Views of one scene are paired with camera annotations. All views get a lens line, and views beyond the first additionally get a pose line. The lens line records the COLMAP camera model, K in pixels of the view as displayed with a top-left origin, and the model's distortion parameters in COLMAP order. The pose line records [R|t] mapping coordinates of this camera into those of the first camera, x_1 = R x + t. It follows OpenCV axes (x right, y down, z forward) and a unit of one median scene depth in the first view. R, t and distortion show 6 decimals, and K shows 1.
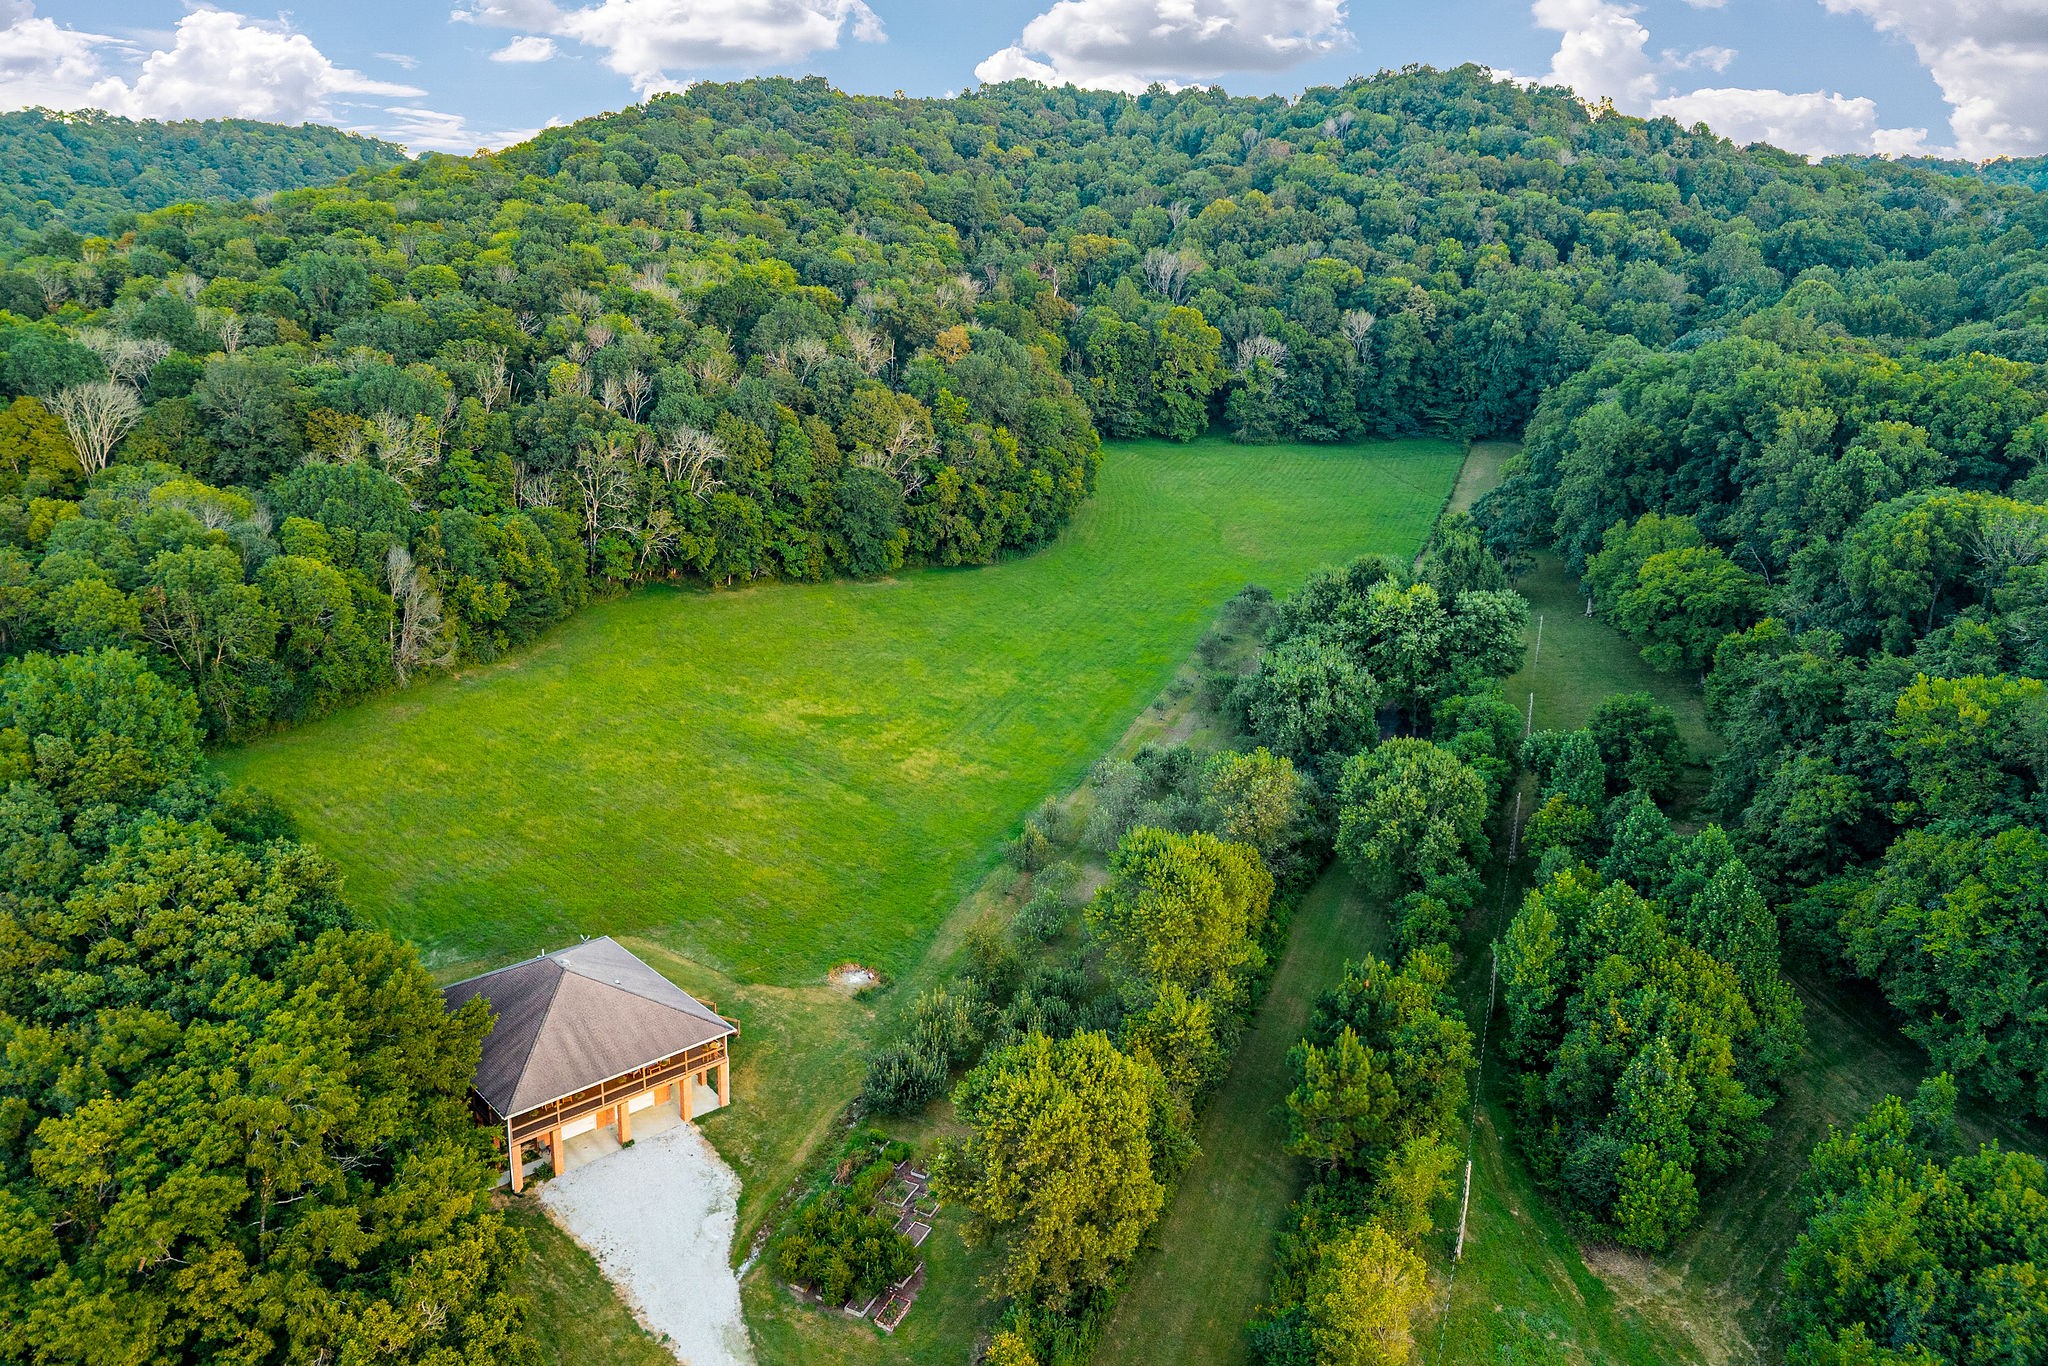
lens RADIAL K [[1664.2, 0, 1039.0], [0, 1664.2, 604.3], [0, 0, 1]] dist [0.041464, -0.026226]
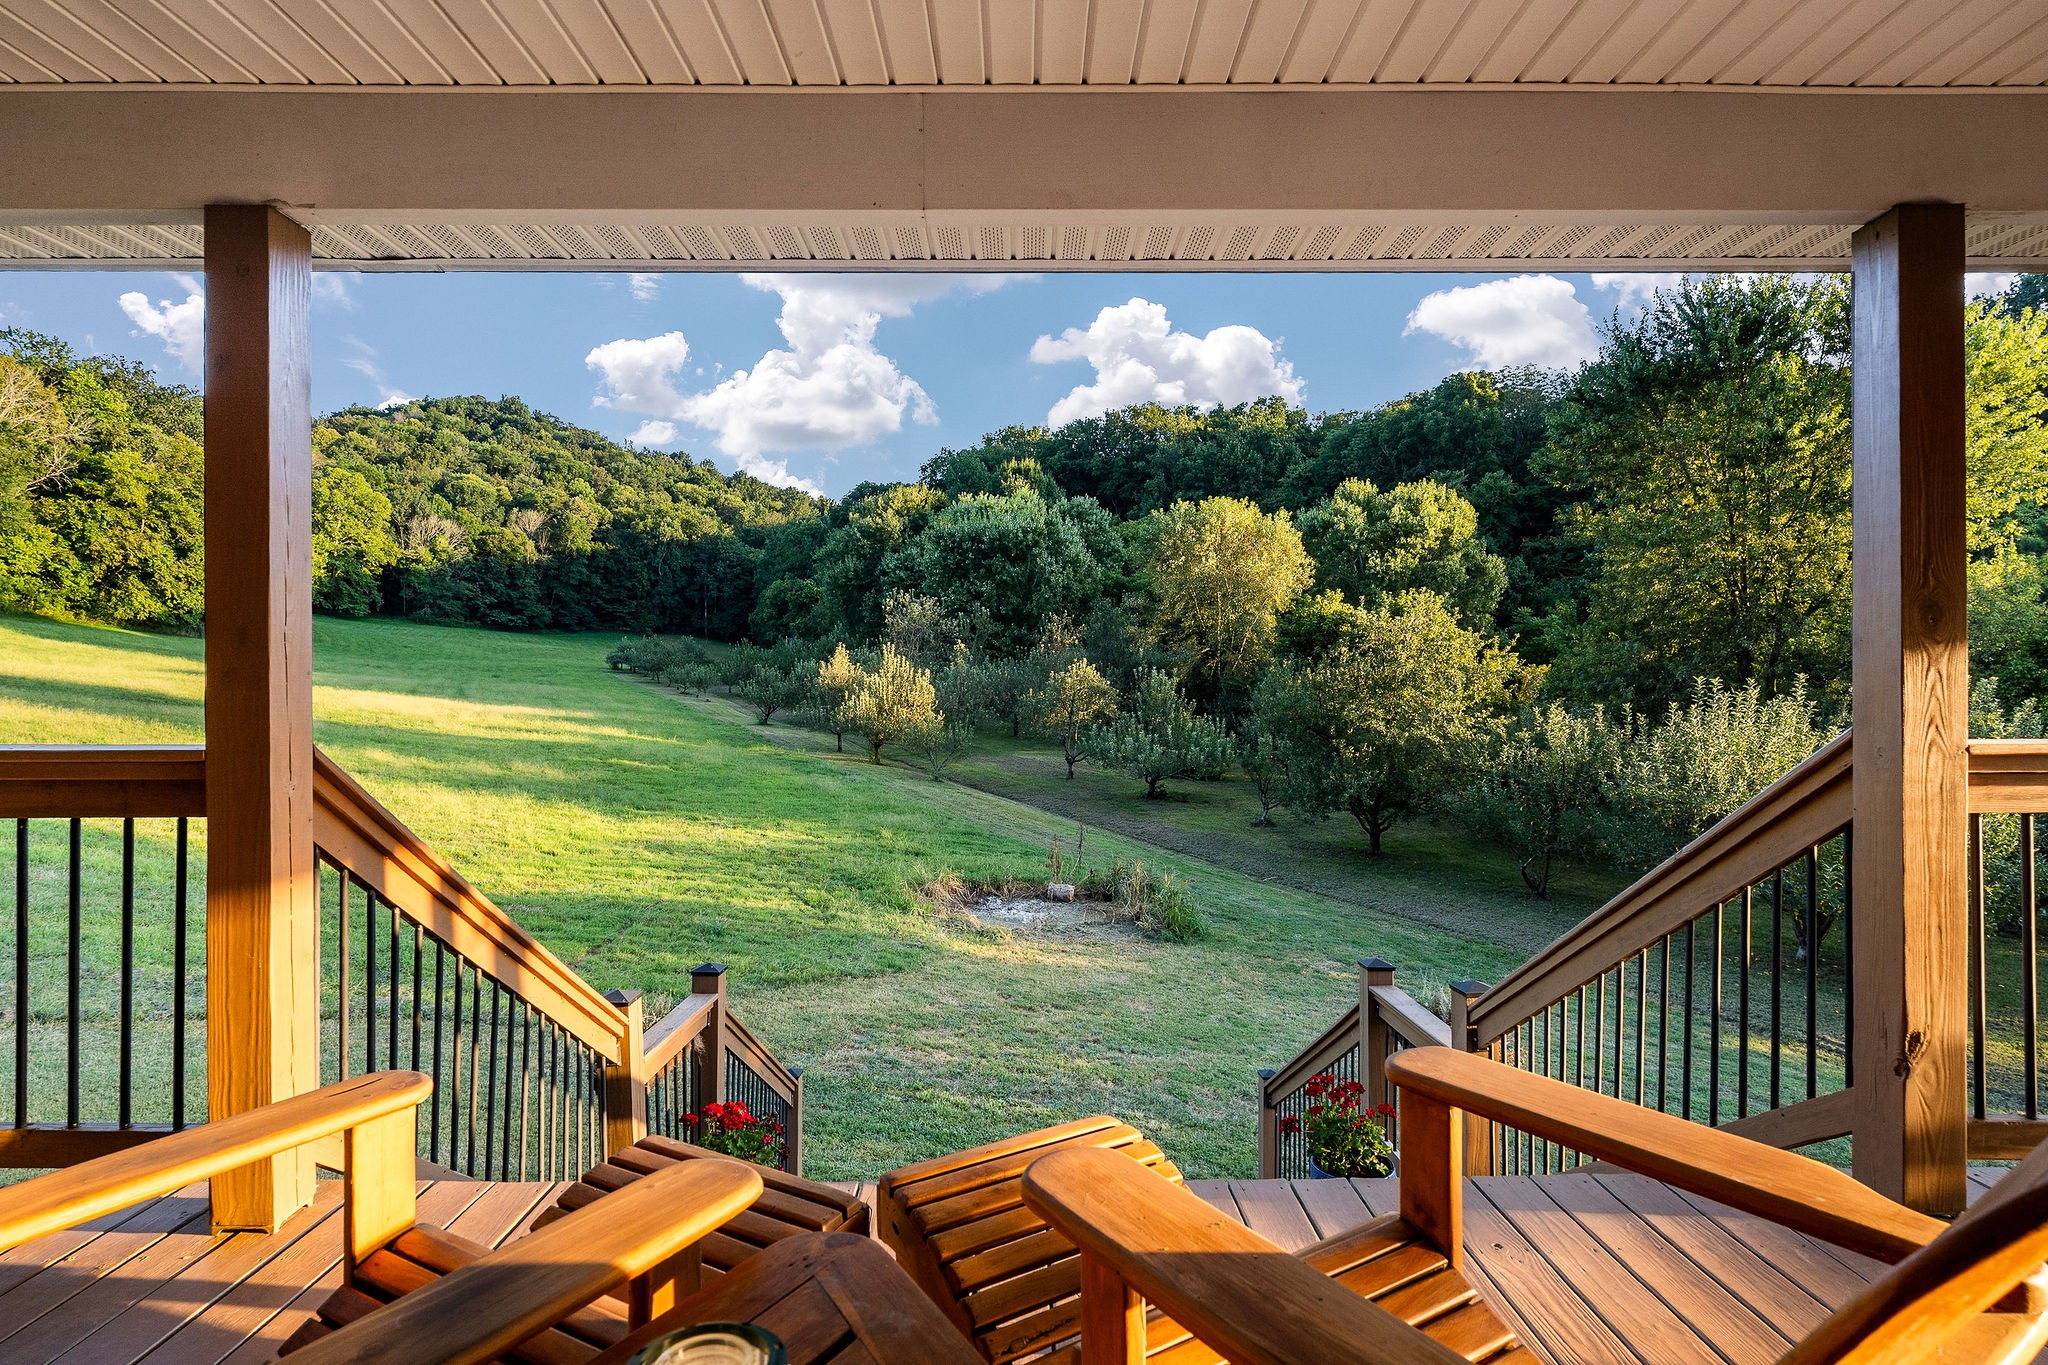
lens RADIAL K [[1053.7, 0, 1020.7], [0, 1053.7, 688.7], [0, 0, 1]] dist [-0.002087, 0.001493]
pose [[0.655068, -0.014881, 0.755424, -0.130227], [0.213464, 0.962720, -0.166142, 0.133219], [-0.724789, 0.270090, 0.633823, 0.535281]]
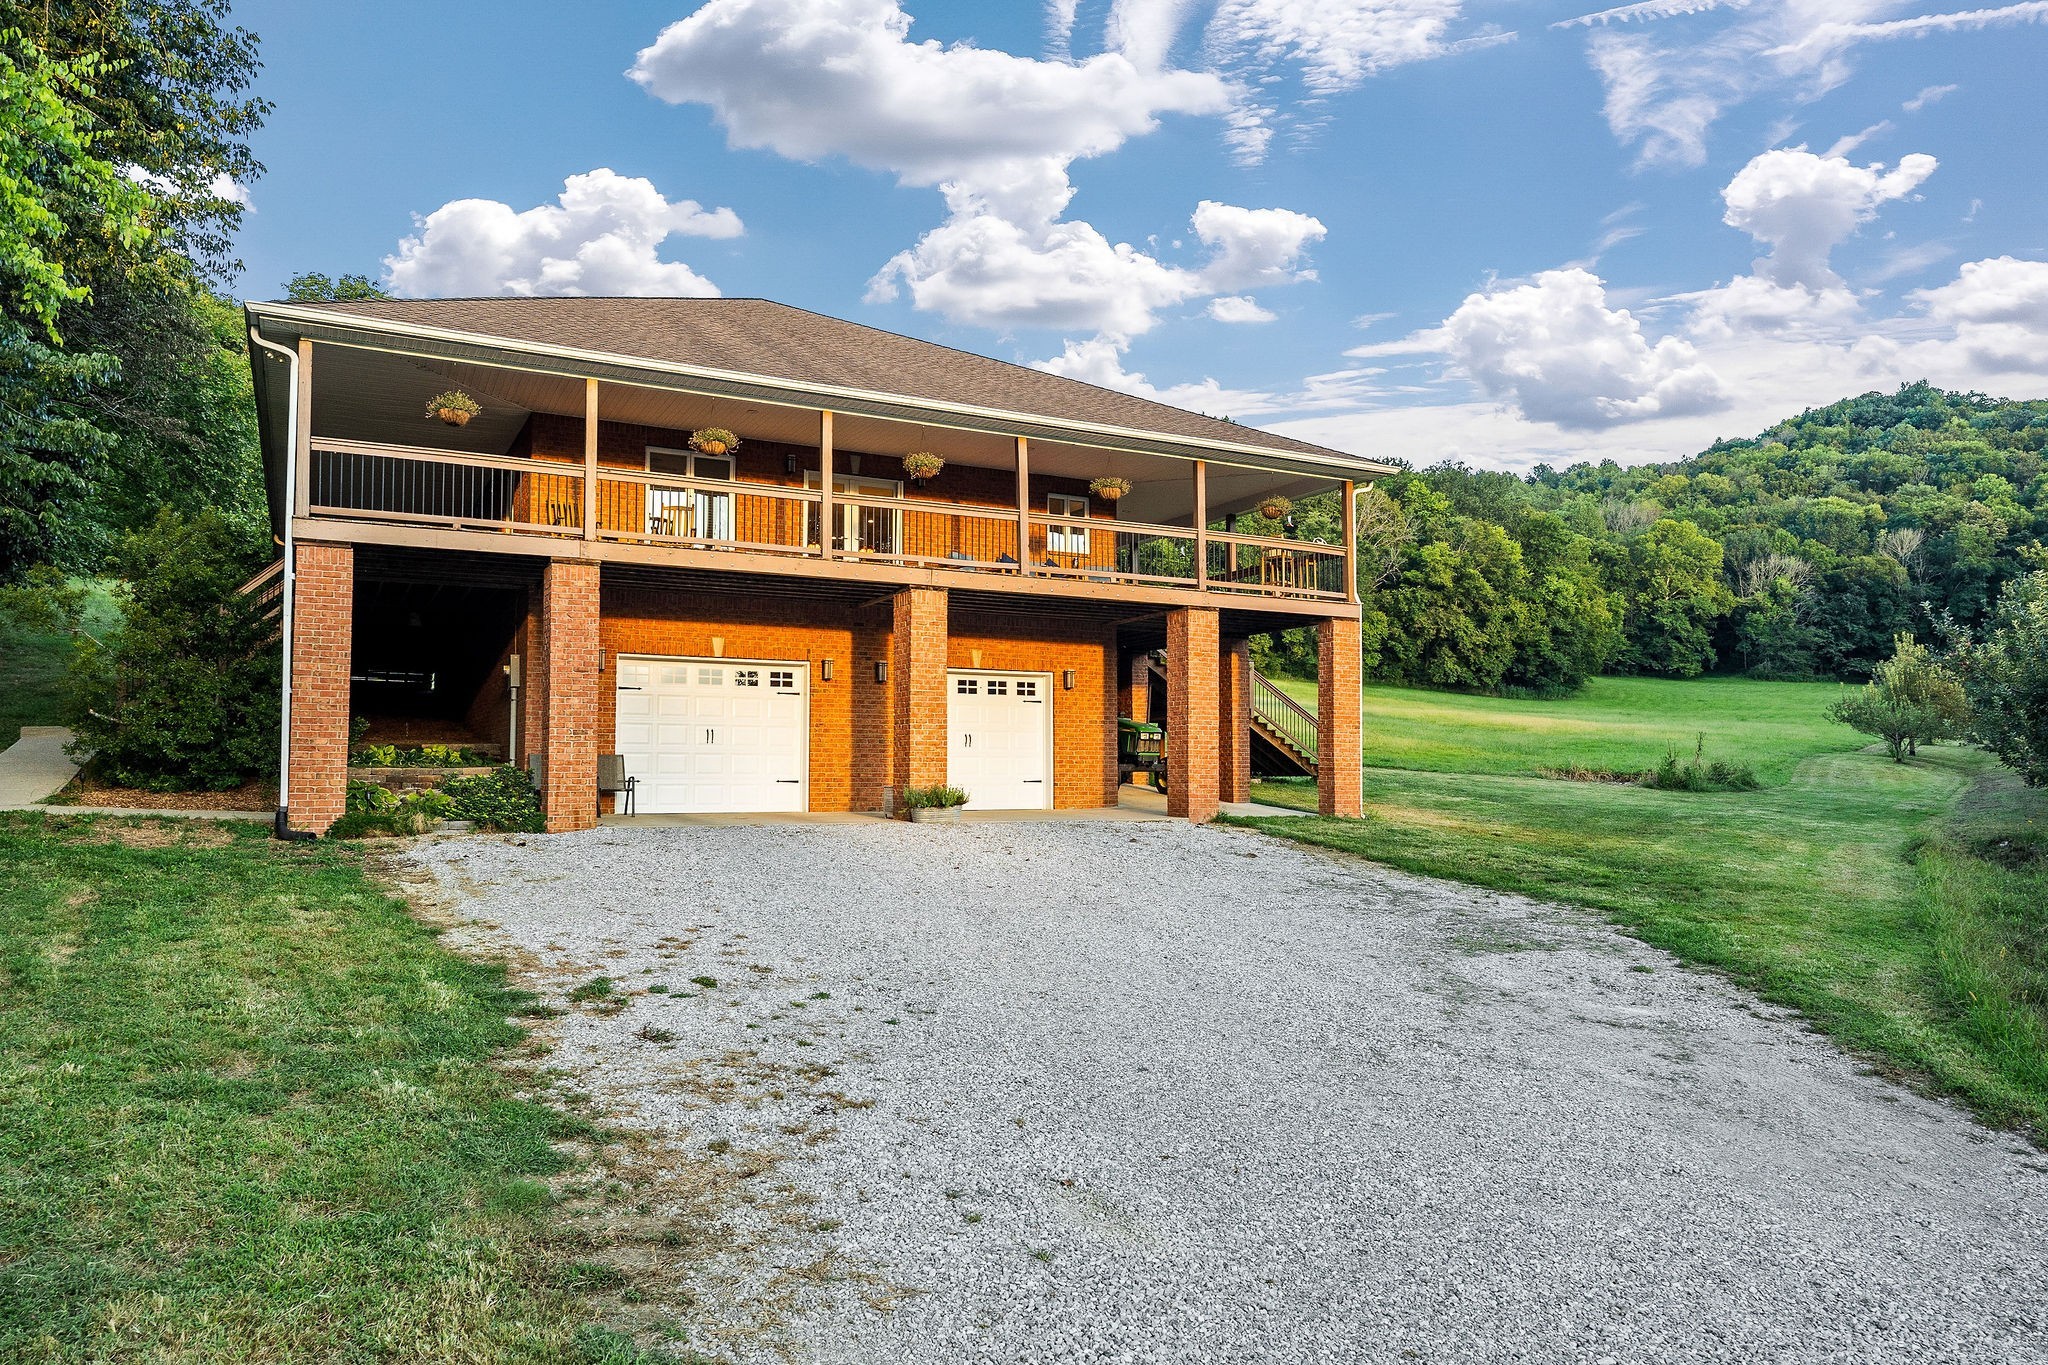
lens RADIAL K [[1376.3, 0, 997.1], [0, 1376.3, 690.6], [0, 0, 1]] dist [-0.002296, 0.006953]
pose [[0.970963, -0.028671, -0.237503, -0.099008], [-0.052481, 0.943080, -0.328400, 0.182723], [0.233400, 0.331329, 0.914191, 0.423191]]
